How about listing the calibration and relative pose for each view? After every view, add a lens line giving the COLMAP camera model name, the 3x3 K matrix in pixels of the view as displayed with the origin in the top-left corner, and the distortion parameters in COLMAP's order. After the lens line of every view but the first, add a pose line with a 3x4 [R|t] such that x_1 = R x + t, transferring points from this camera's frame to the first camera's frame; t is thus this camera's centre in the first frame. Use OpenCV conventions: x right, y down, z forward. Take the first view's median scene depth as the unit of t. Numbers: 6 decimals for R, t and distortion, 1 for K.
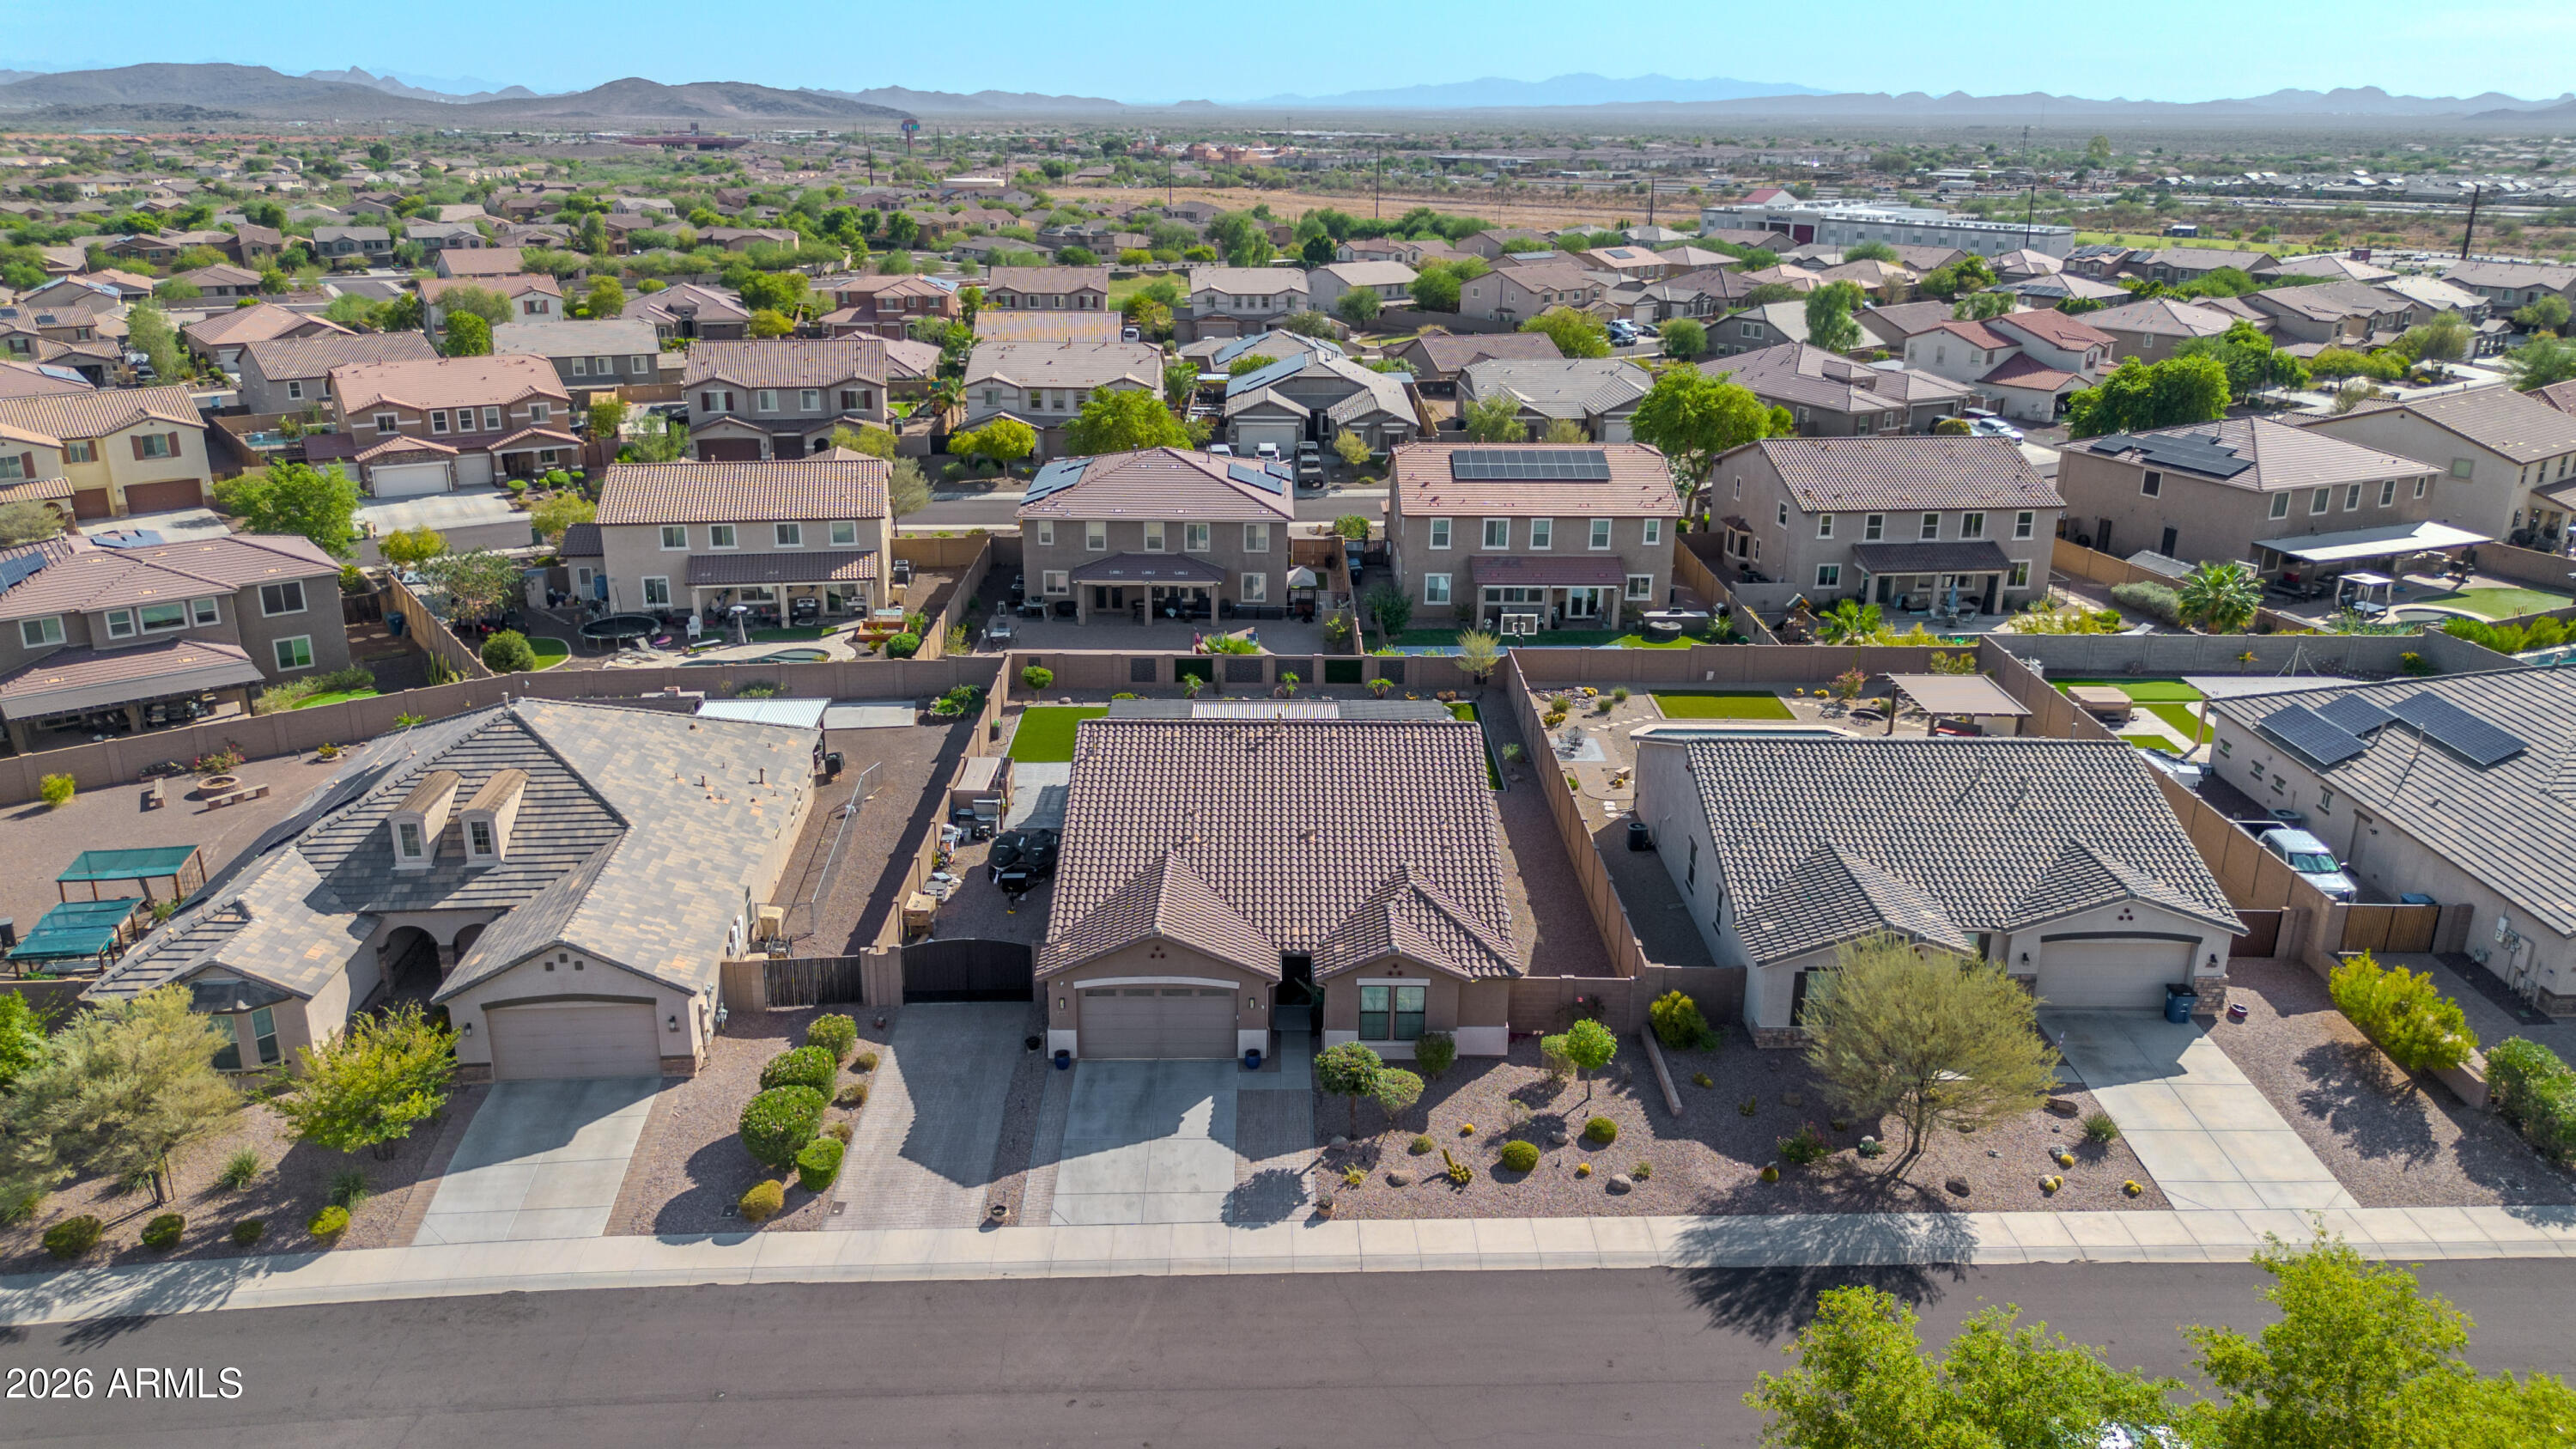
lens RADIAL K [[1839.3, 0, 1294.1], [0, 1839.3, 717.5], [0, 0, 1]] dist [0.055520, -0.058029]
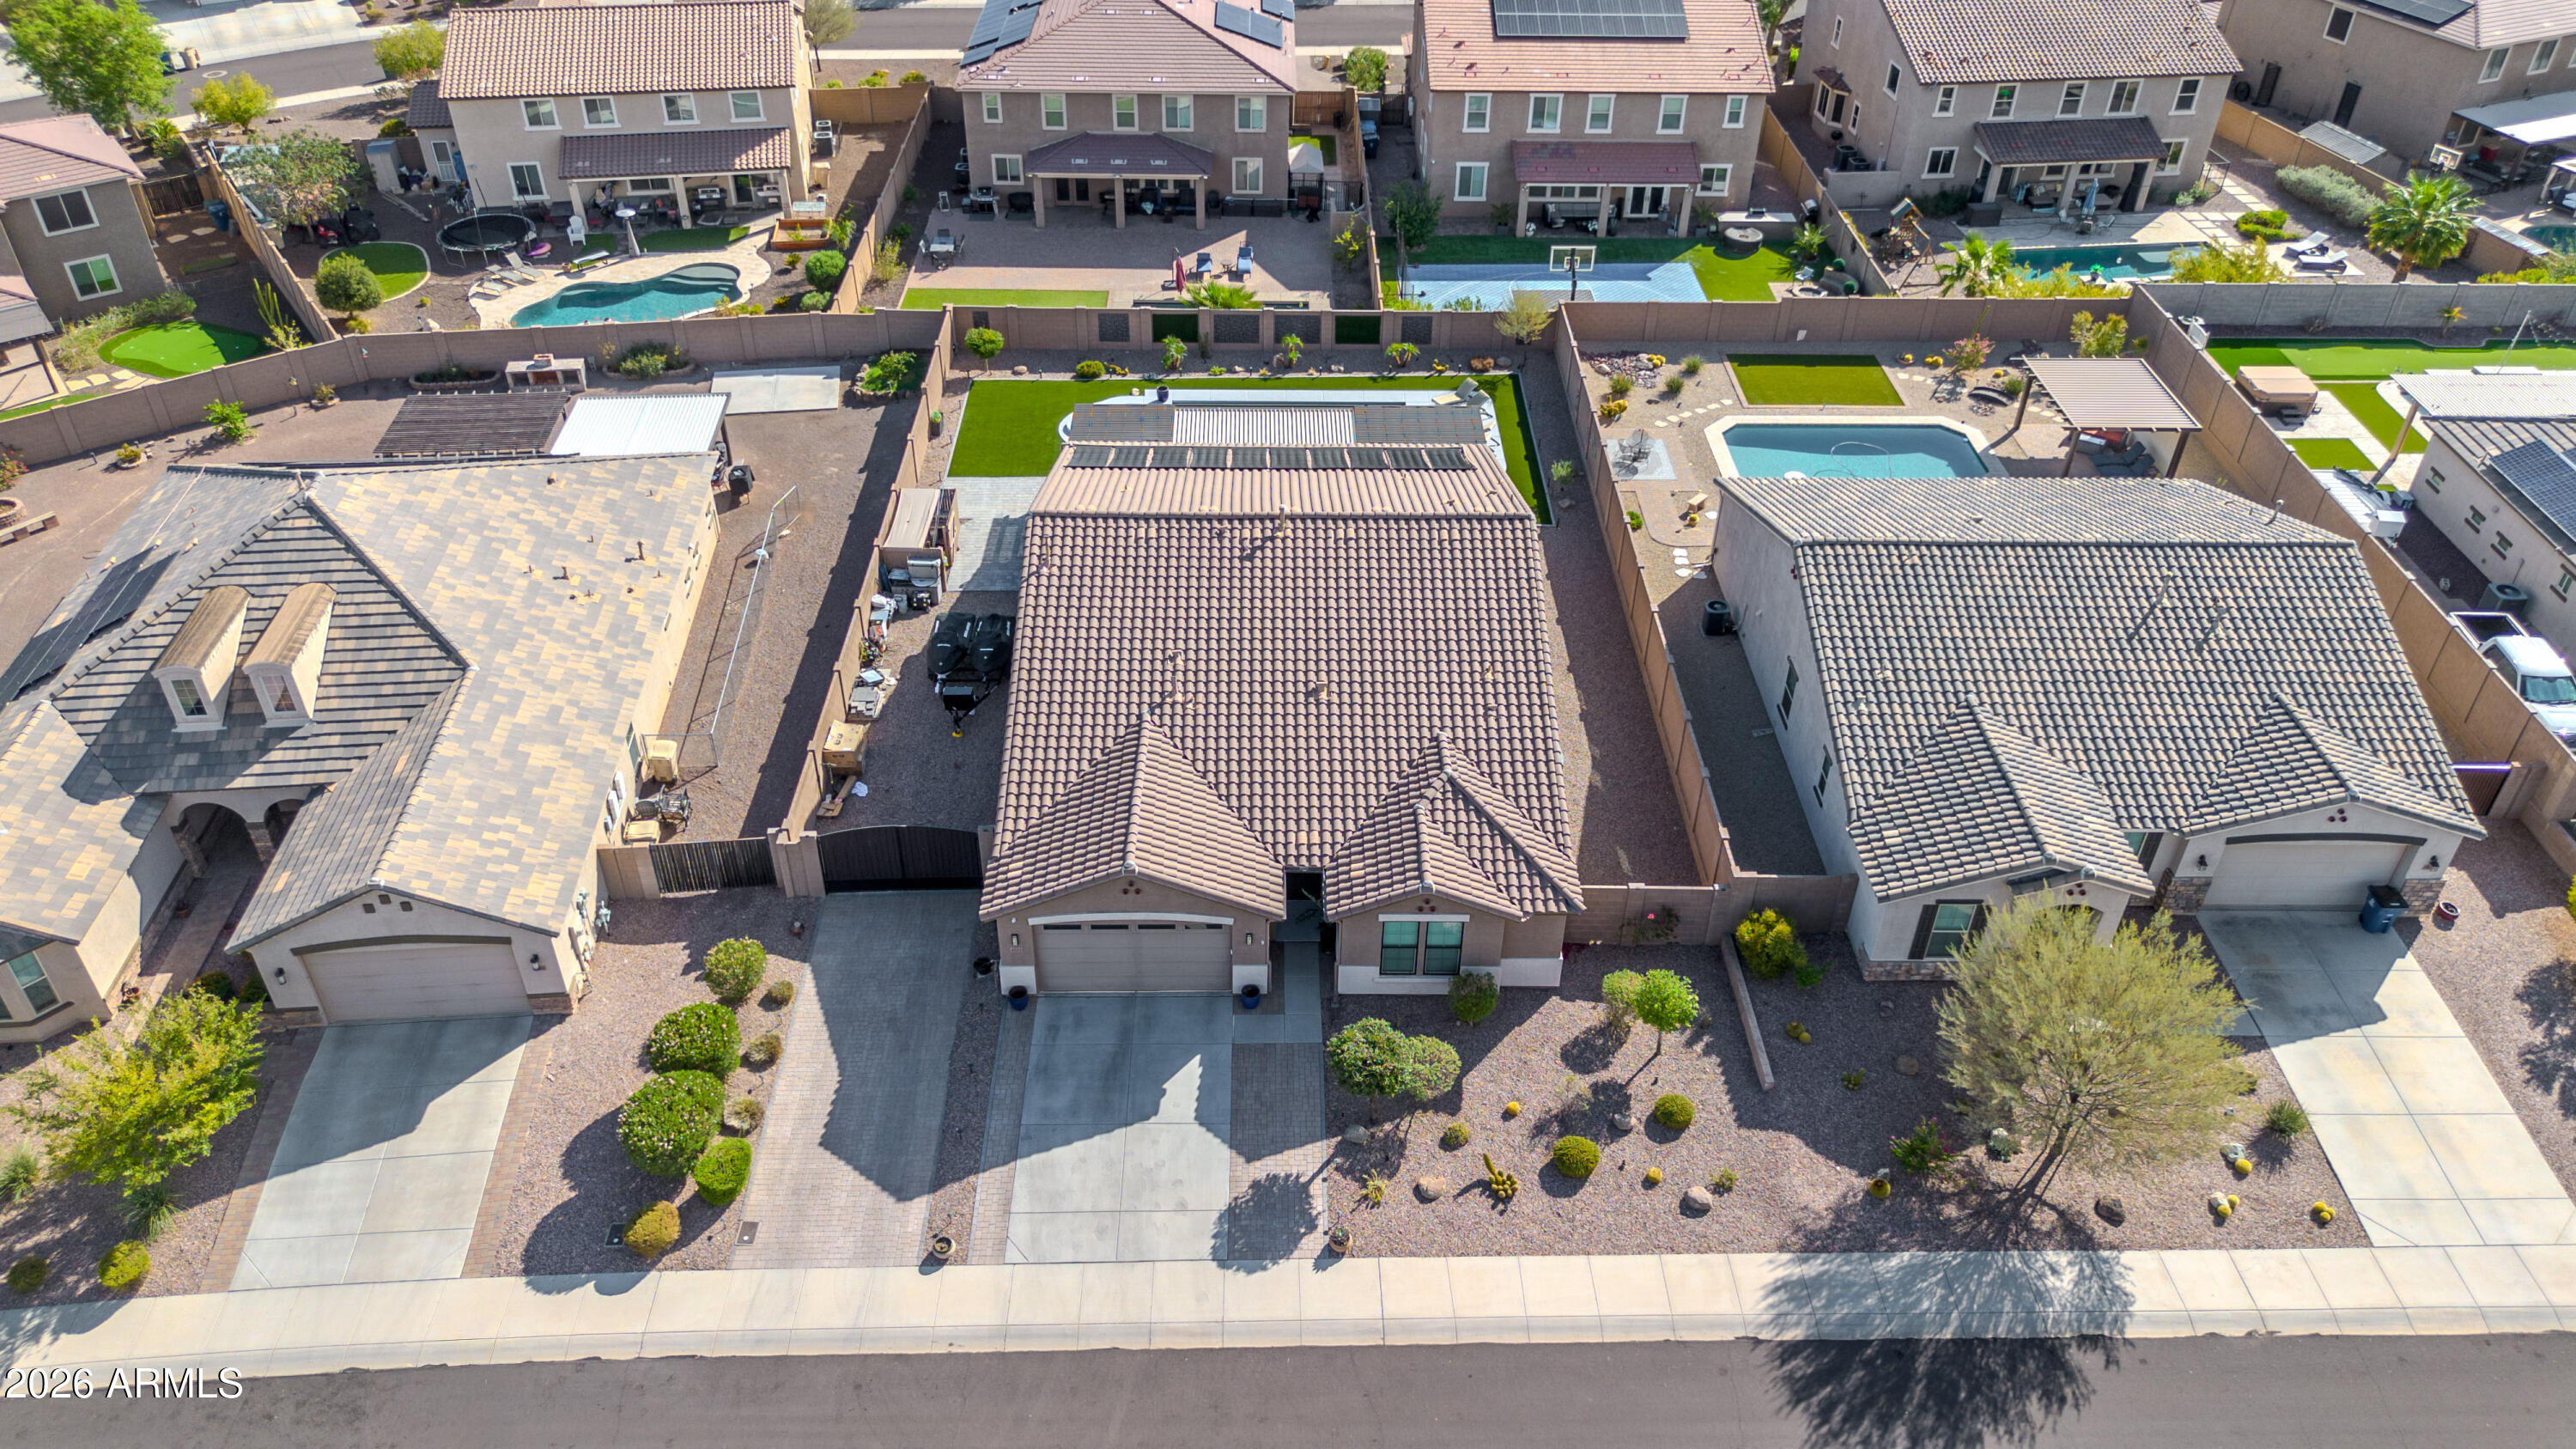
lens RADIAL K [[1839.3, 0, 1291.1], [0, 1839.3, 723.3], [0, 0, 1]] dist [0.055520, -0.058029]
pose [[0.999992, 0.003624, 0.001793, -0.005187], [-0.004002, 0.950390, 0.311035, -0.158835], [-0.000577, -0.311039, 0.950397, 0.219088]]
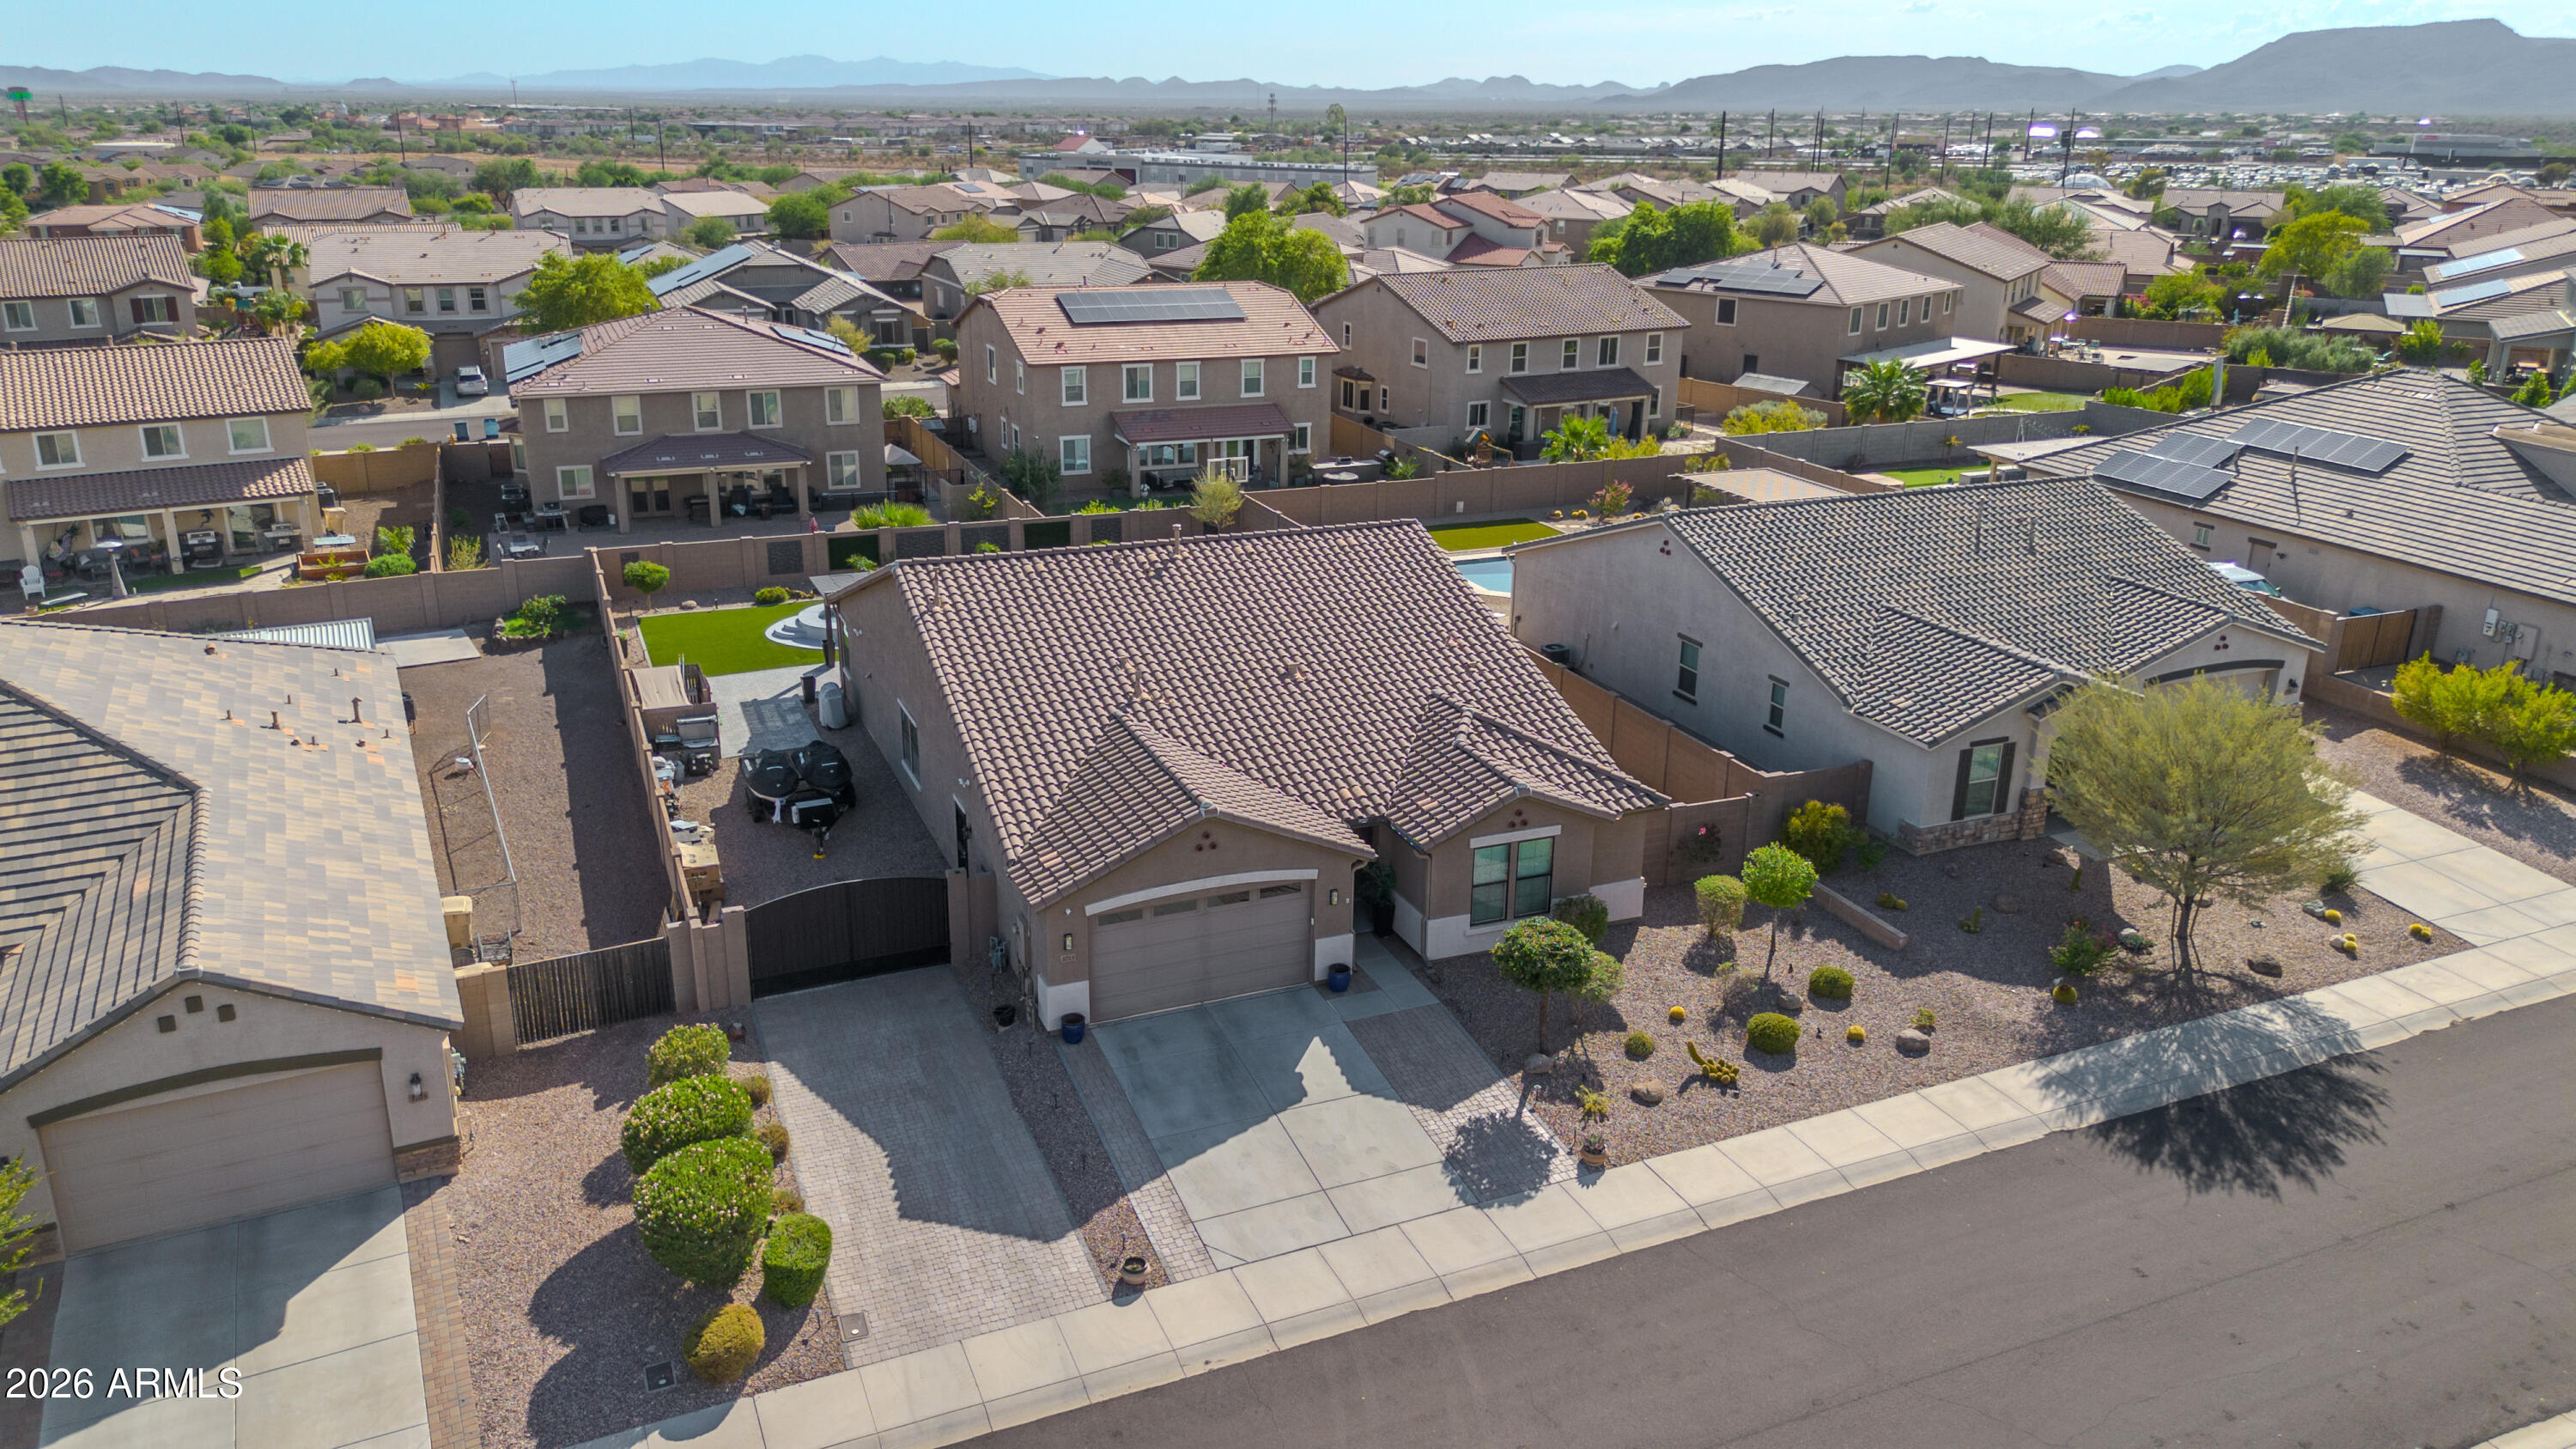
lens RADIAL K [[1839.3, 0, 1291.9], [0, 1839.3, 727.6], [0, 0, 1]] dist [0.055520, -0.058029]
pose [[0.926704, -0.123006, 0.355091, -0.231370], [0.118173, 0.992363, 0.035359, 0.056223], [-0.356729, 0.009194, 0.934163, 0.308289]]
